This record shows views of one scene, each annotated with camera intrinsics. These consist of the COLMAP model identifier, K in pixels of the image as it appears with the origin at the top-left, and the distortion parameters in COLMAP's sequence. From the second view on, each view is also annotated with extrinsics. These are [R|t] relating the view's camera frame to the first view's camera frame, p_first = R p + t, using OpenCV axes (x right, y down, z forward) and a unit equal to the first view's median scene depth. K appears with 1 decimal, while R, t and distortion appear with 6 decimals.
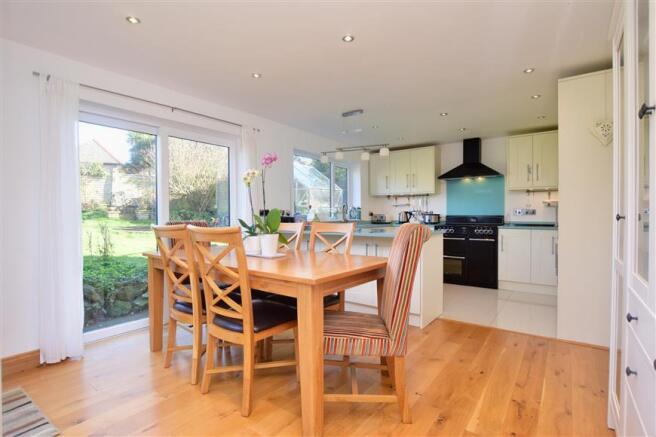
lens RADIAL K [[325.5, 0, 327.6], [0, 325.5, 216.9], [0, 0, 1]] dist [0.001238, 0.000239]
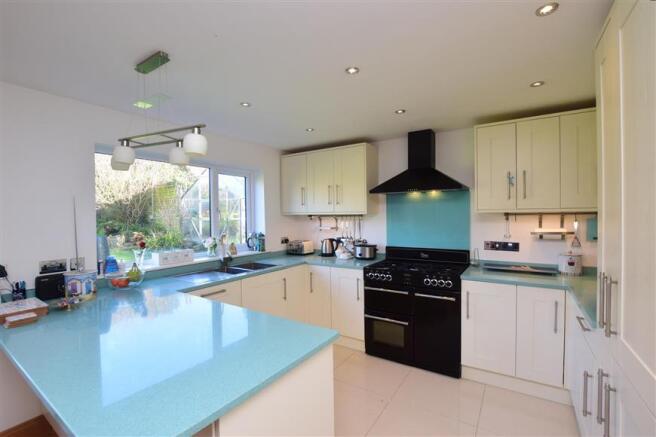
lens RADIAL K [[287.8, 0, 329.0], [0, 287.8, 217.2], [0, 0, 1]] dist [-0.002557, -0.000249]
pose [[0.998509, -0.002763, 0.054519, 0.219728], [0.002766, 0.999996, 0.000026, -0.067312], [-0.054519, 0.000125, 0.998513, 0.421275]]
